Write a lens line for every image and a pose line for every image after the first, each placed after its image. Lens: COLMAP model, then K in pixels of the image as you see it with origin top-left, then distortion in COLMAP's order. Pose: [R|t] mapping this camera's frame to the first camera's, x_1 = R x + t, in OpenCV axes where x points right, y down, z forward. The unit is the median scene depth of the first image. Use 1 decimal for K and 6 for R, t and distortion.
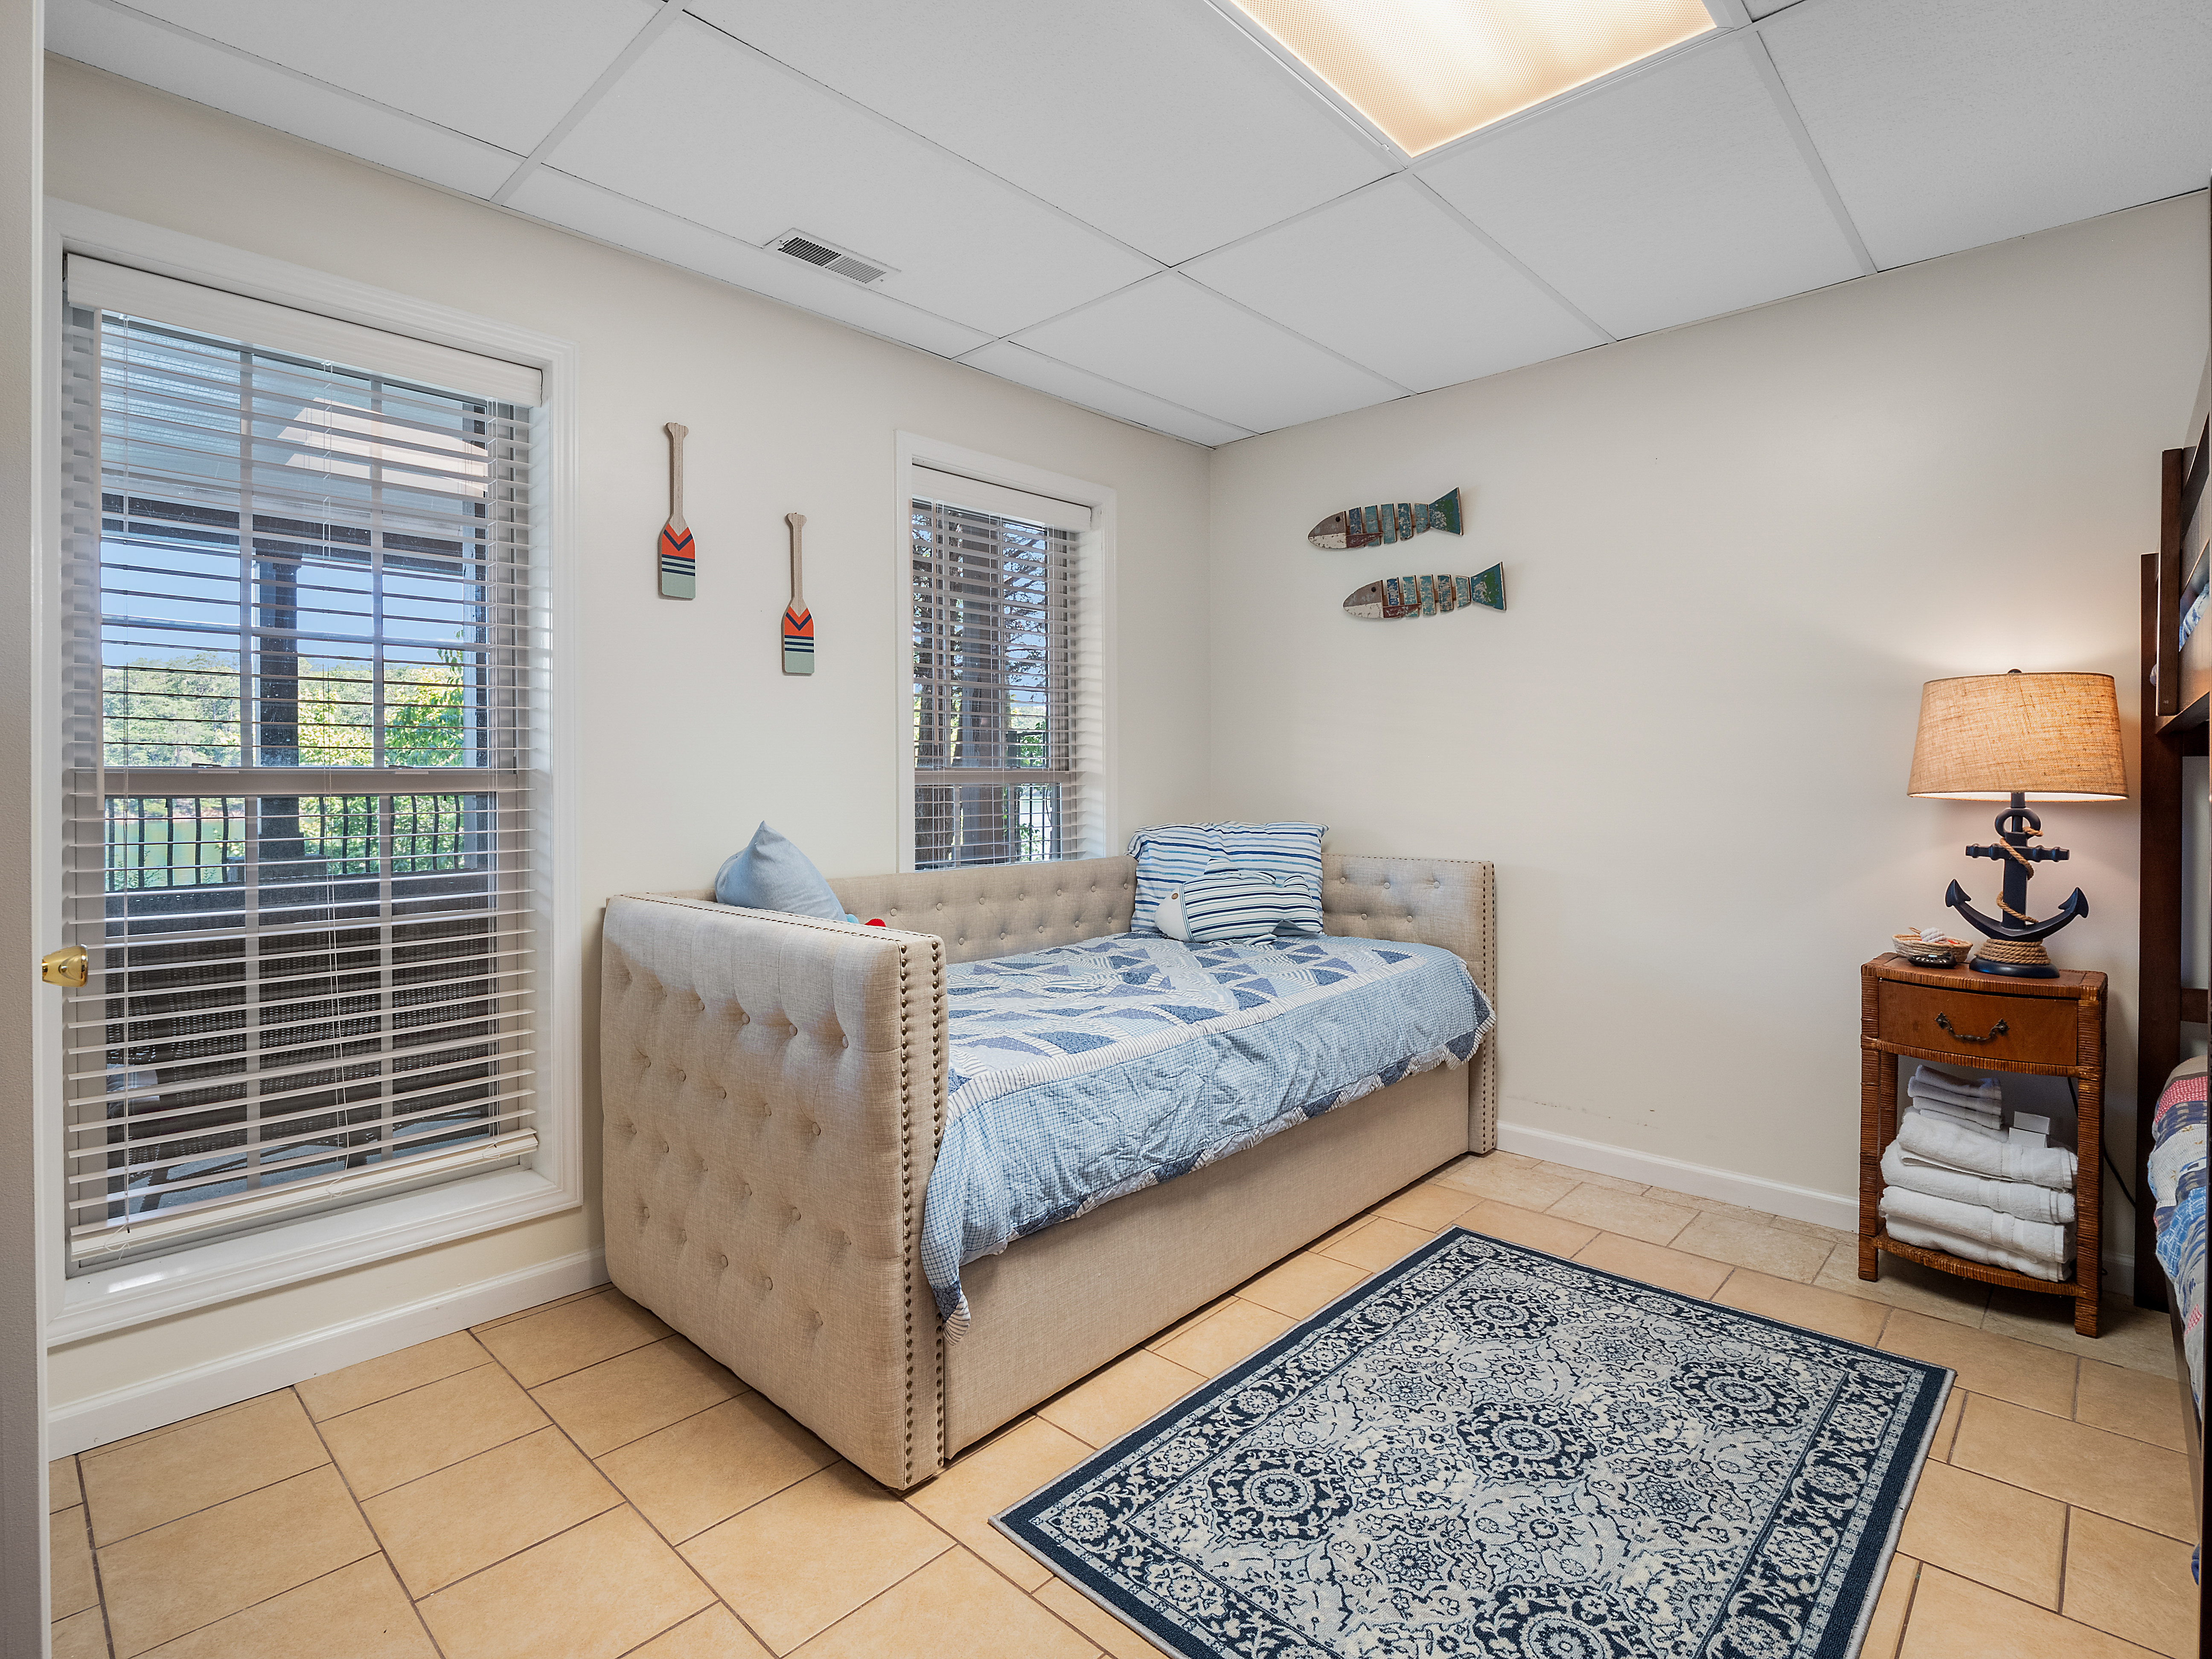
lens RADIAL K [[1084.7, 0, 1102.0], [0, 1084.7, 815.6], [0, 0, 1]] dist [-0.008514, -0.002769]
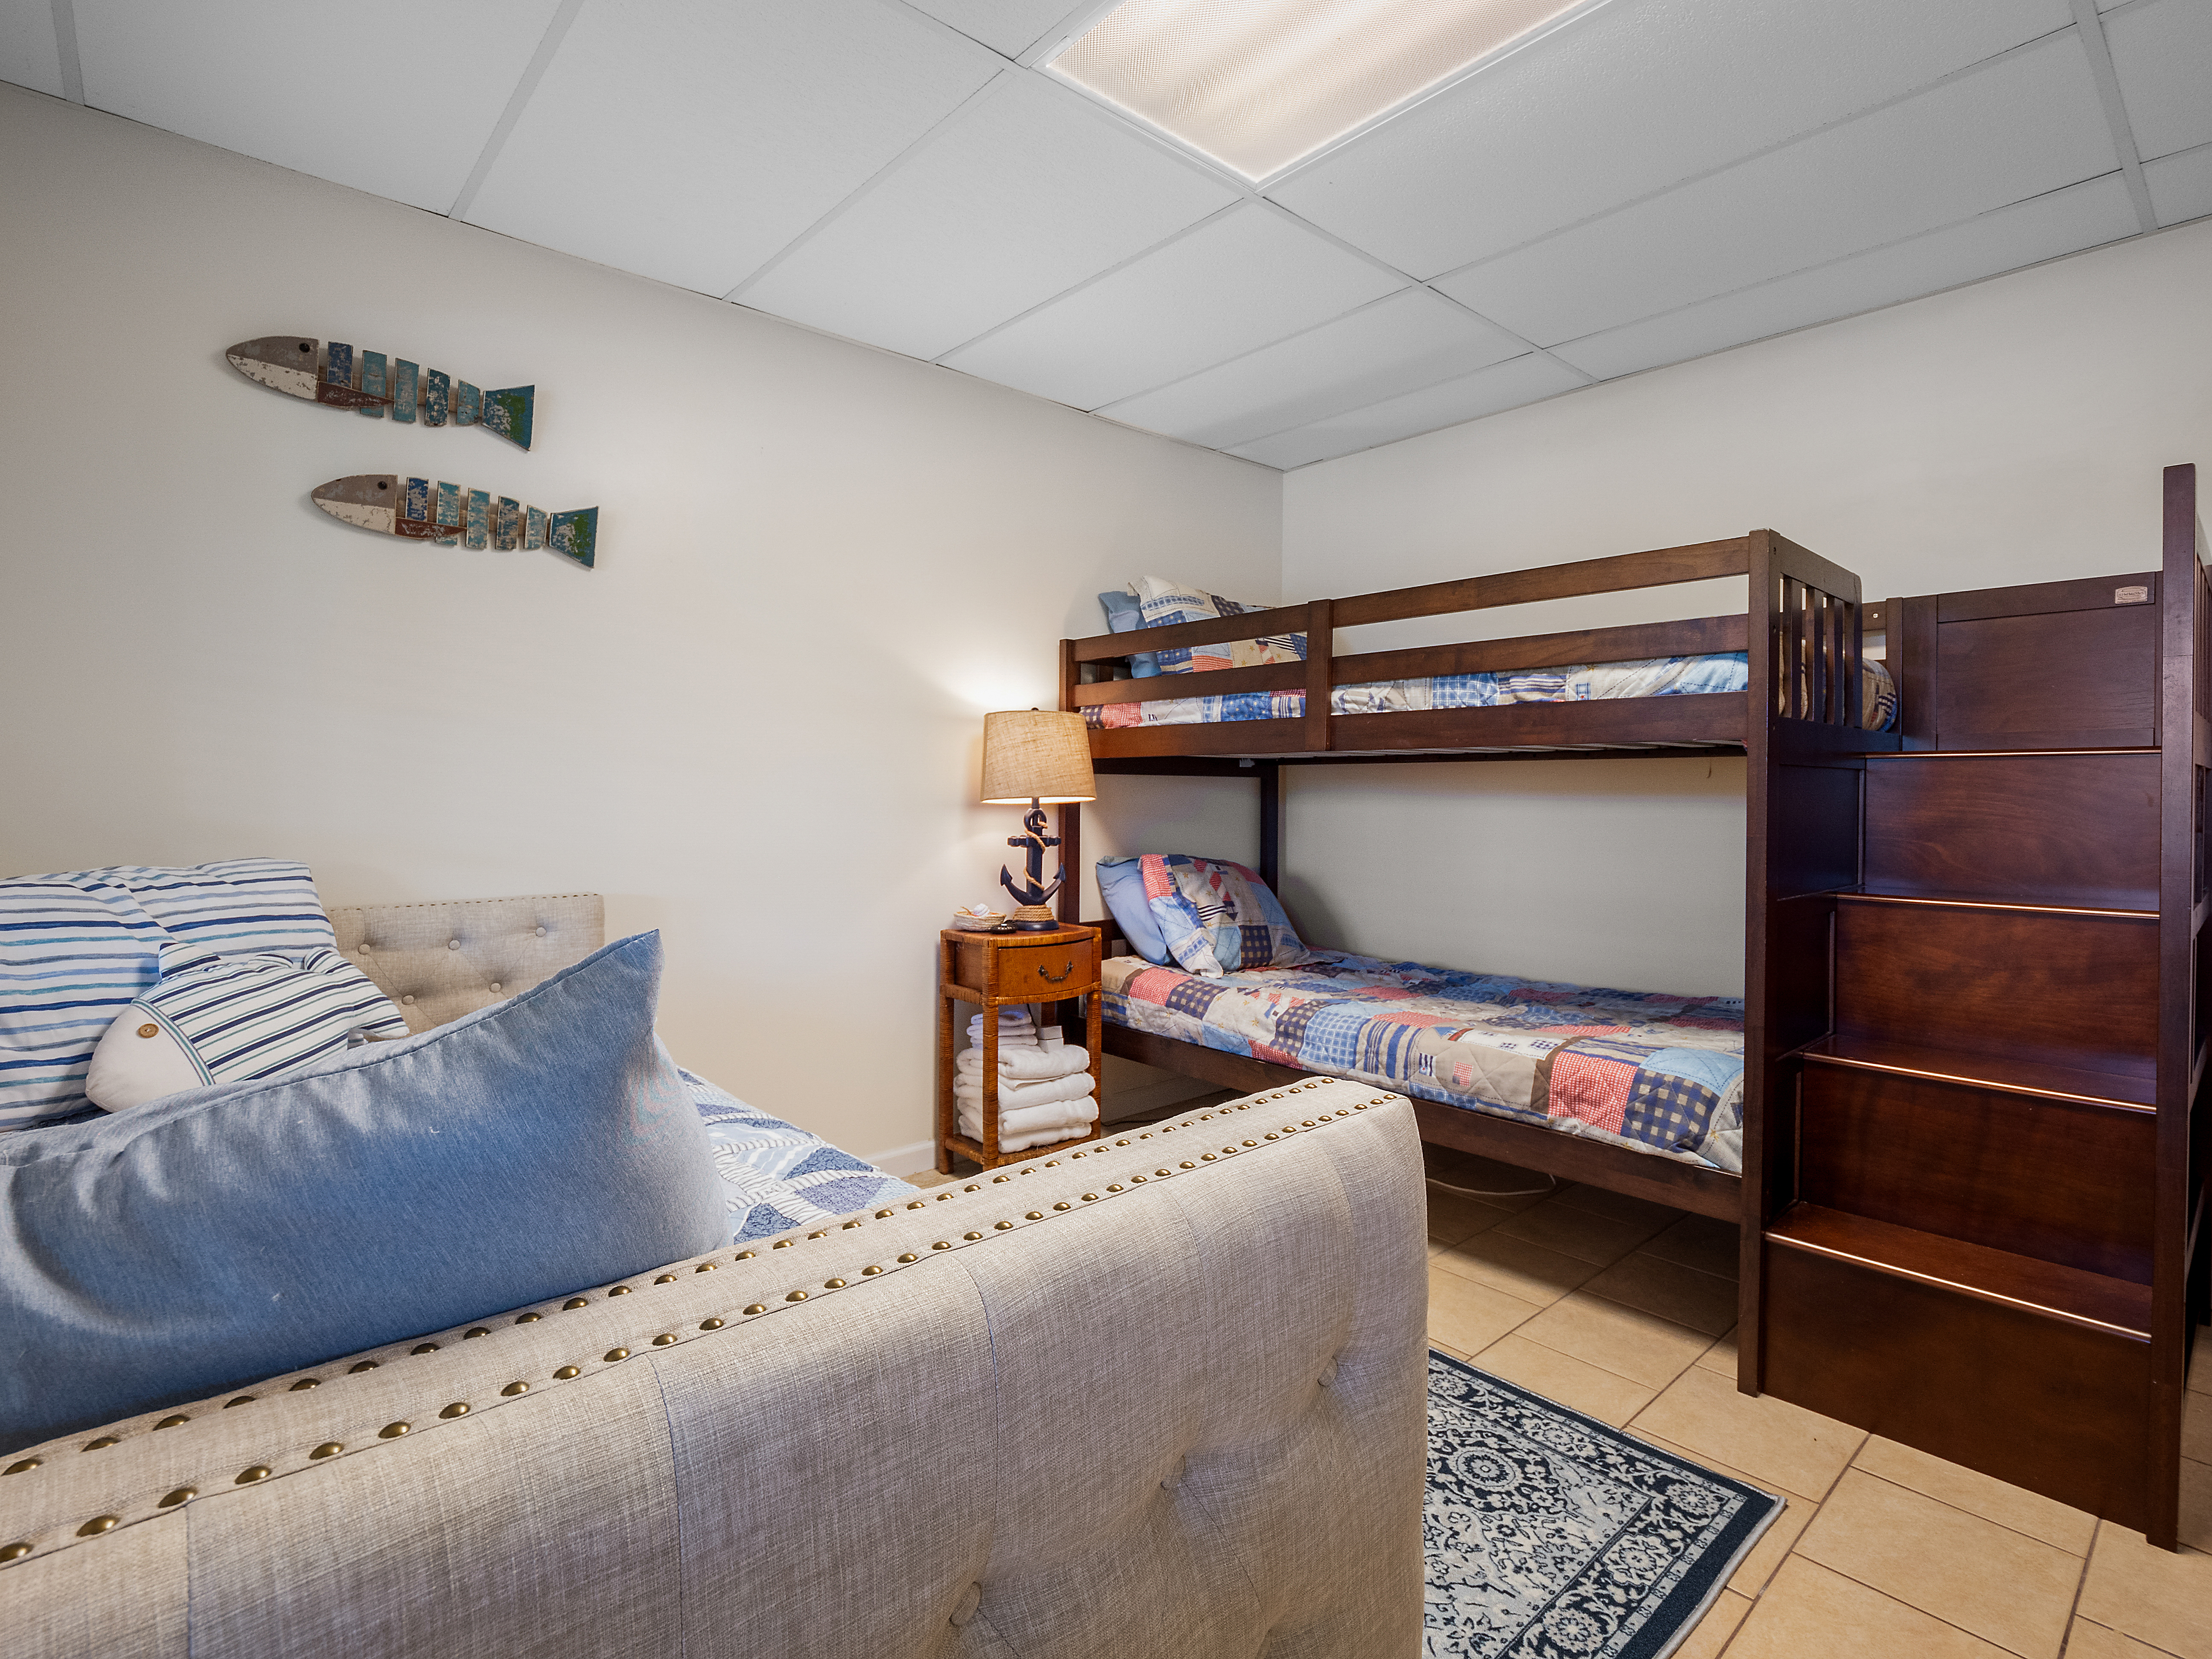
lens RADIAL K [[1084.7, 0, 1102.4], [0, 1084.7, 814.2], [0, 0, 1]] dist [-0.008514, -0.002769]
pose [[0.087407, -0.025092, 0.995857, -0.366142], [0.026297, 0.999392, 0.022873, -0.020470], [-0.995826, 0.024189, 0.088014, 0.555659]]
